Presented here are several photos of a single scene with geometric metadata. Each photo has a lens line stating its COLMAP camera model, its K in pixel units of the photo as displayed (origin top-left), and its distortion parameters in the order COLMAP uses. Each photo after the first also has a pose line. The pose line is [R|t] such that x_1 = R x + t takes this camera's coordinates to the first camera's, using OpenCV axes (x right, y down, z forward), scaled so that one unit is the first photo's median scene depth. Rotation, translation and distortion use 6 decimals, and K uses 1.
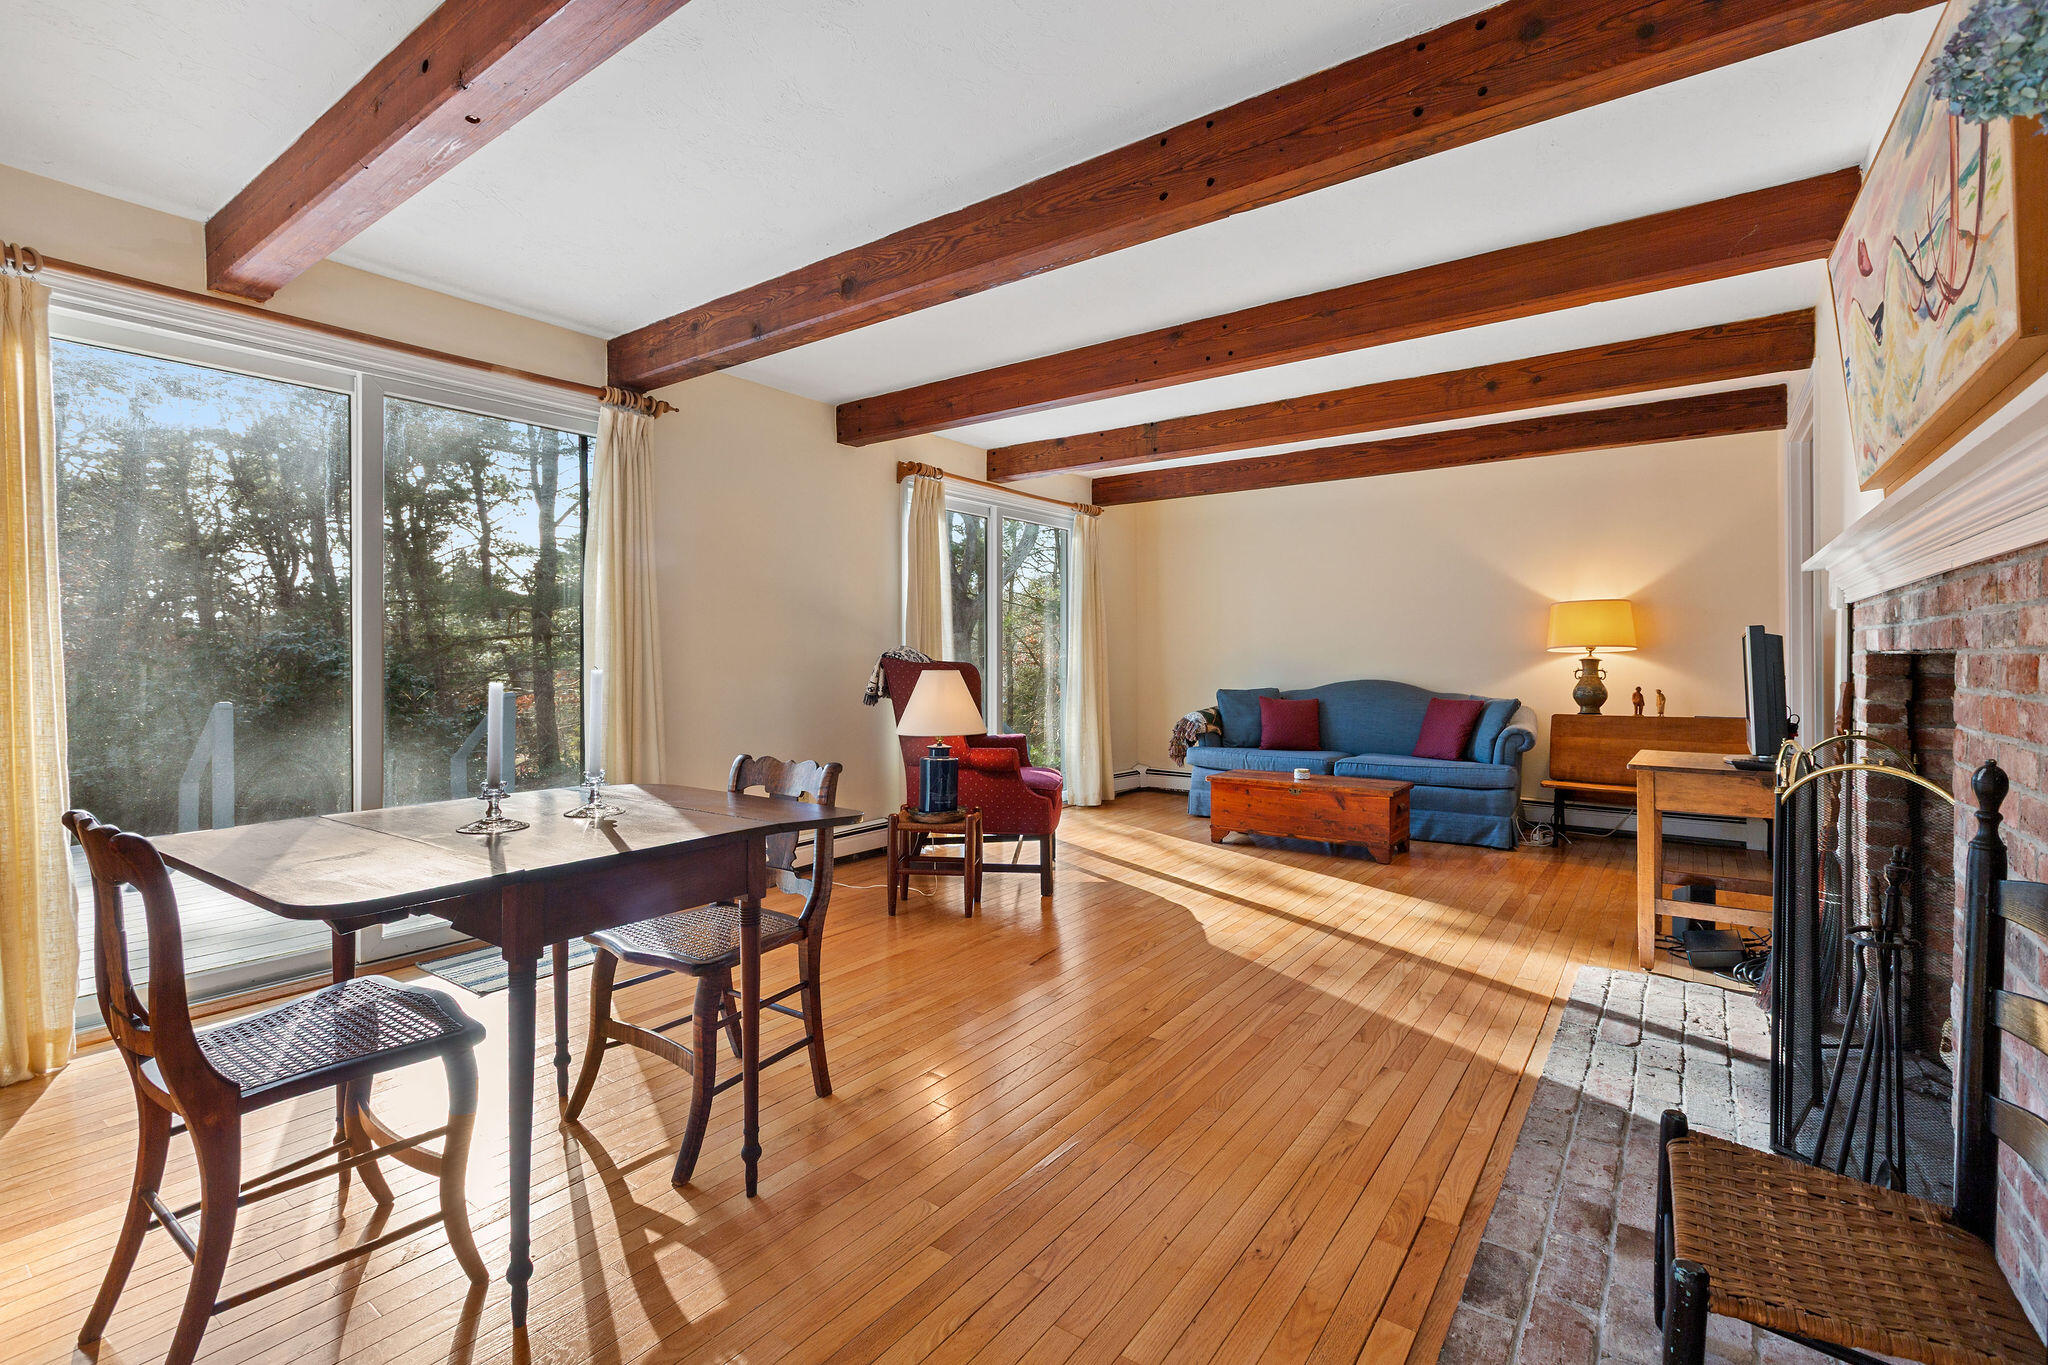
lens RADIAL K [[934.8, 0, 1037.1], [0, 934.8, 659.6], [0, 0, 1]] dist [0.005514, 0.000160]
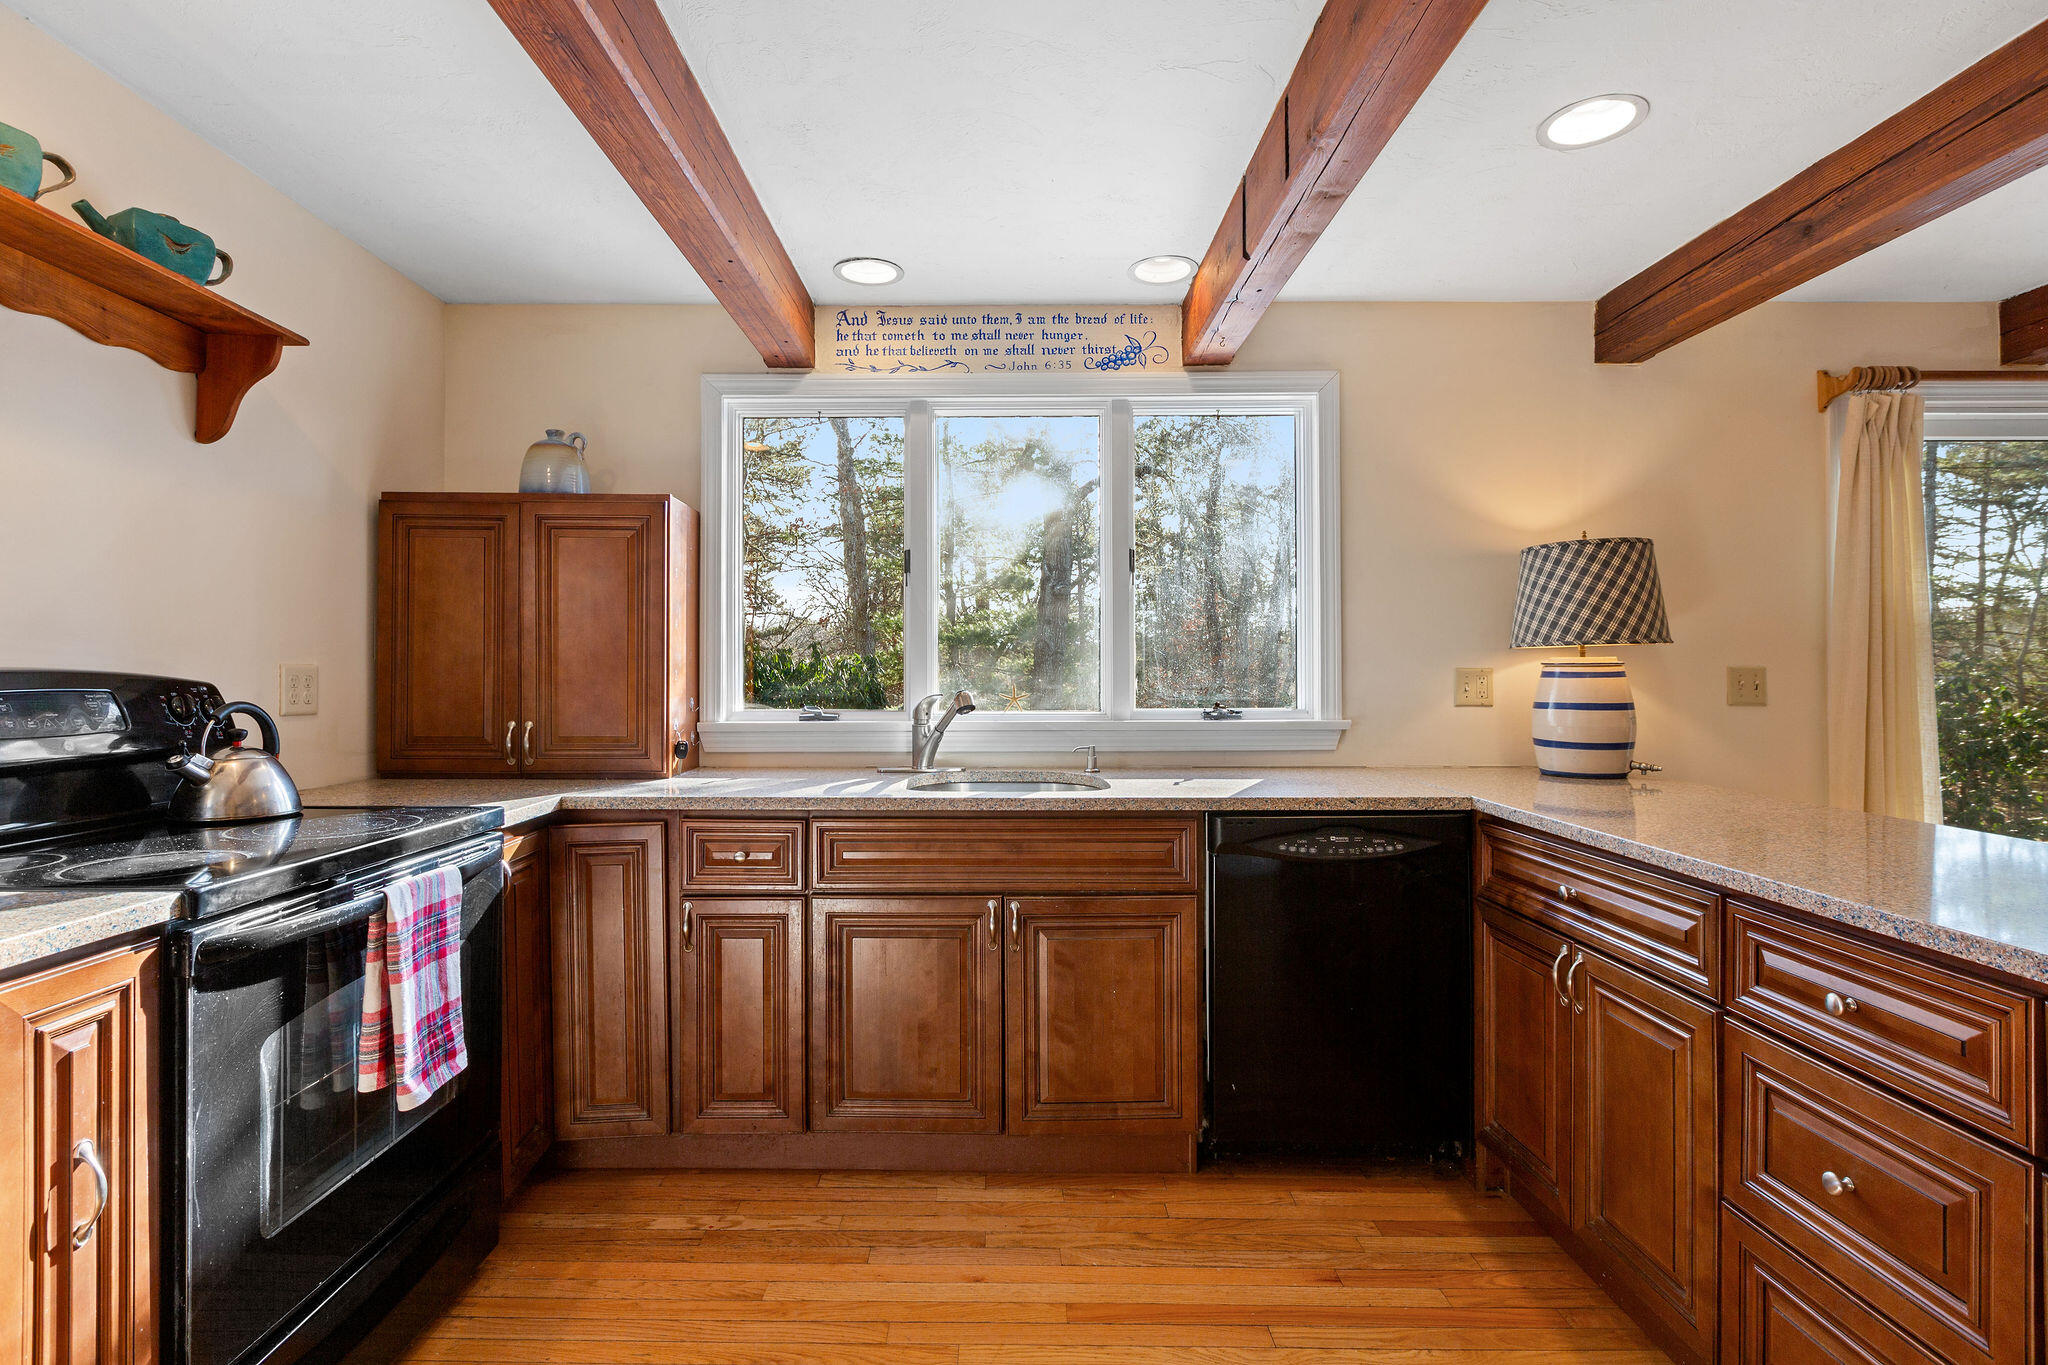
lens RADIAL K [[981.0, 0, 988.5], [0, 981.0, 668.9], [0, 0, 1]] dist [0.000104, -0.002958]
pose [[0.577484, -0.002013, -0.816400, -0.350891], [-0.002397, 0.999988, -0.004161, -0.029486], [0.816399, 0.004360, 0.577472, -0.284124]]
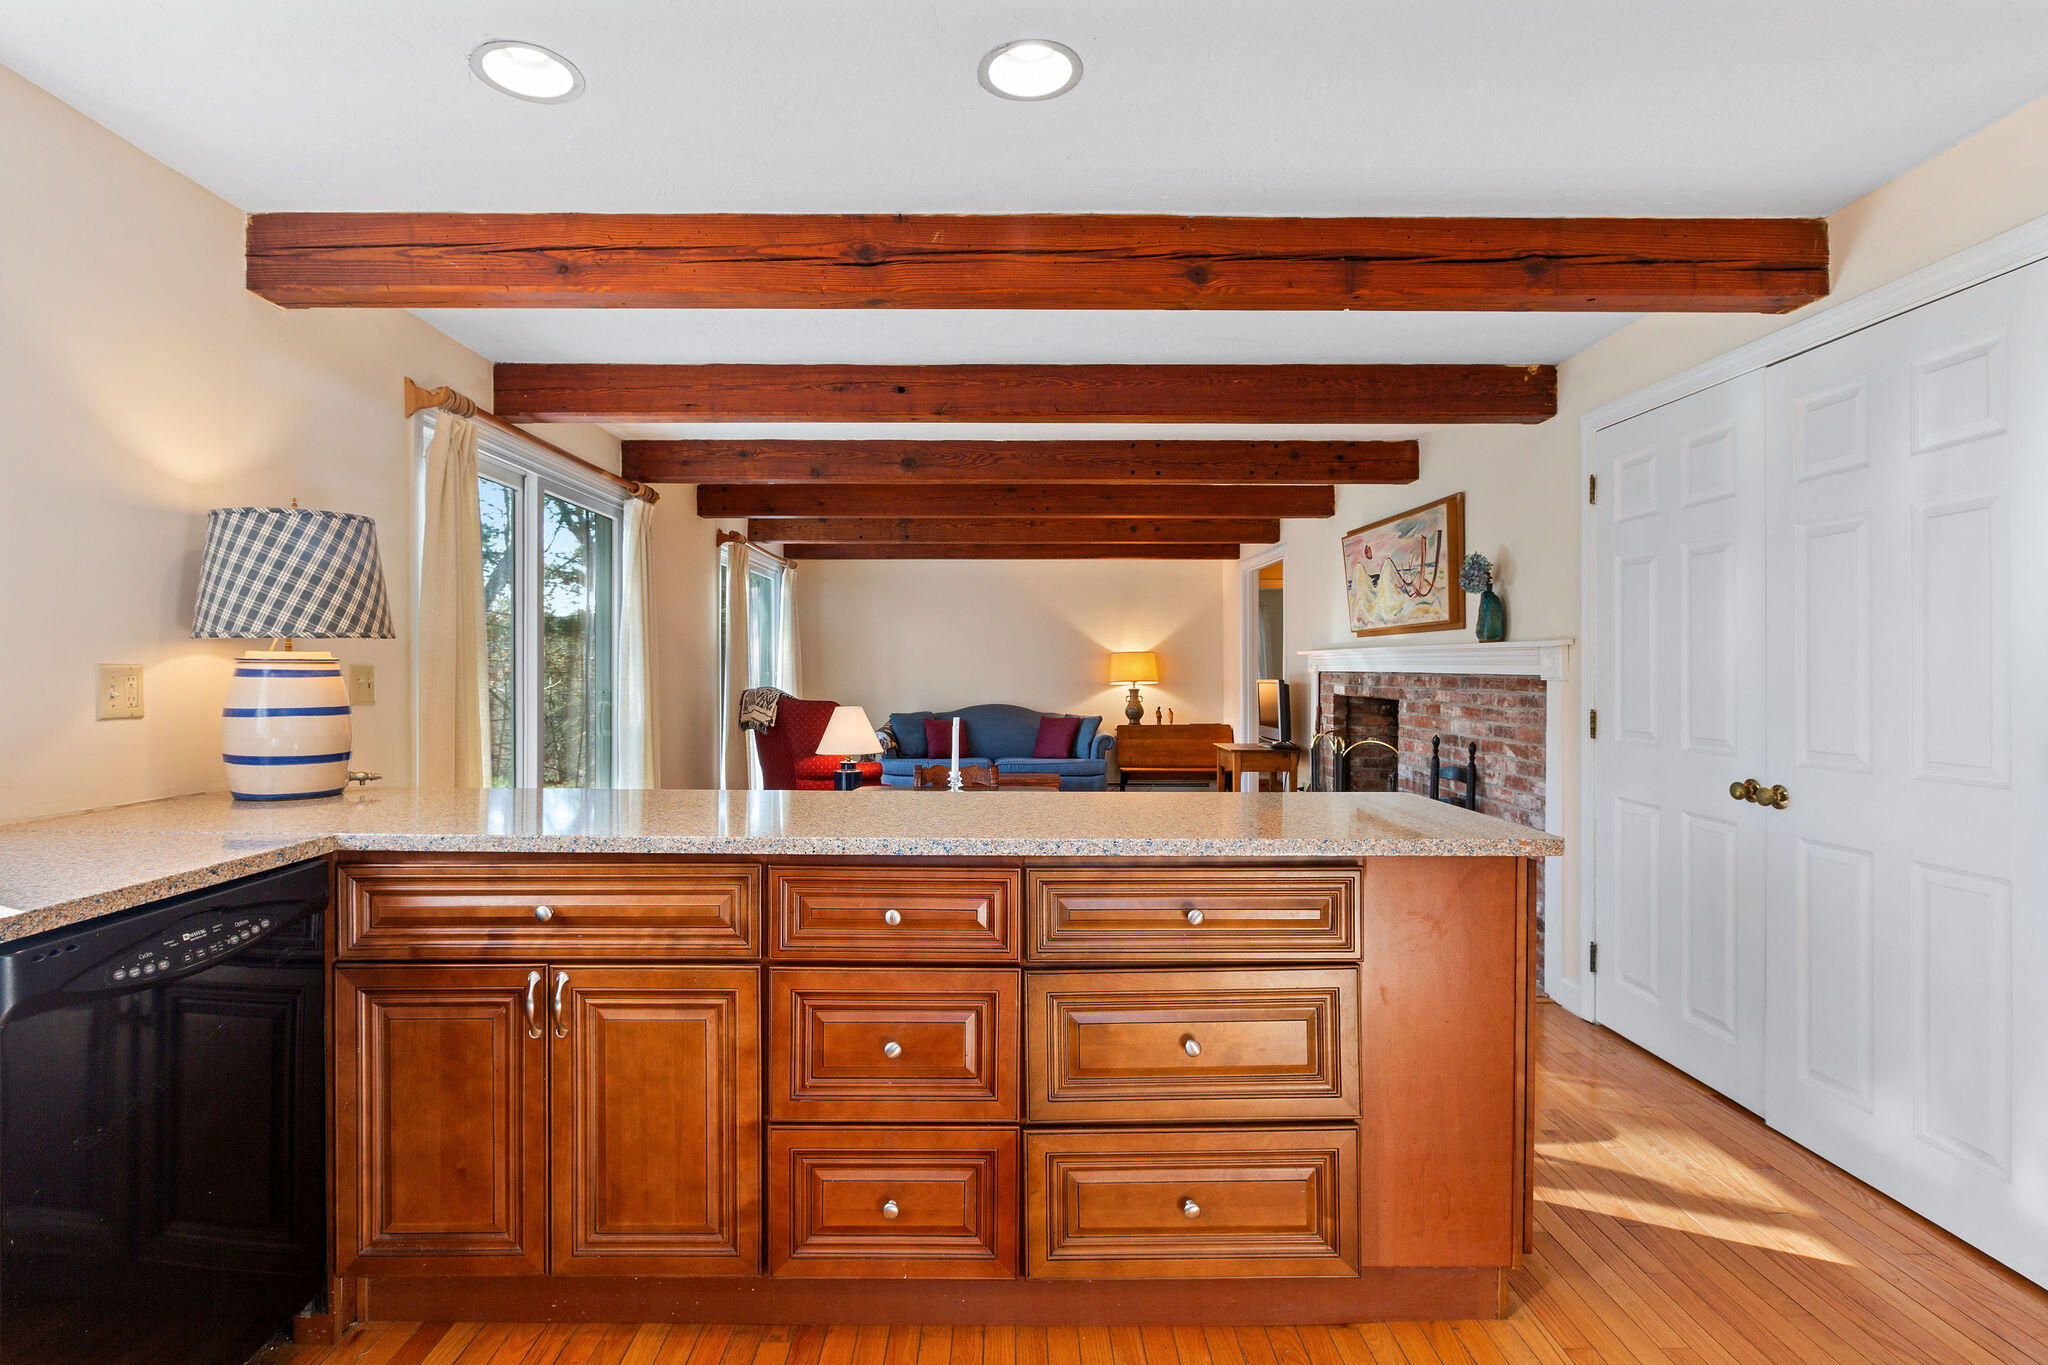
lens RADIAL K [[1034.5, 0, 1010.9], [0, 1034.5, 675.1], [0, 0, 1]] dist [-0.004859, 0.001789]
pose [[0.804308, -0.000961, 0.594212, -0.618825], [-0.001123, 0.999994, 0.003137, -0.030361], [-0.594212, -0.003190, 0.804302, -0.273811]]
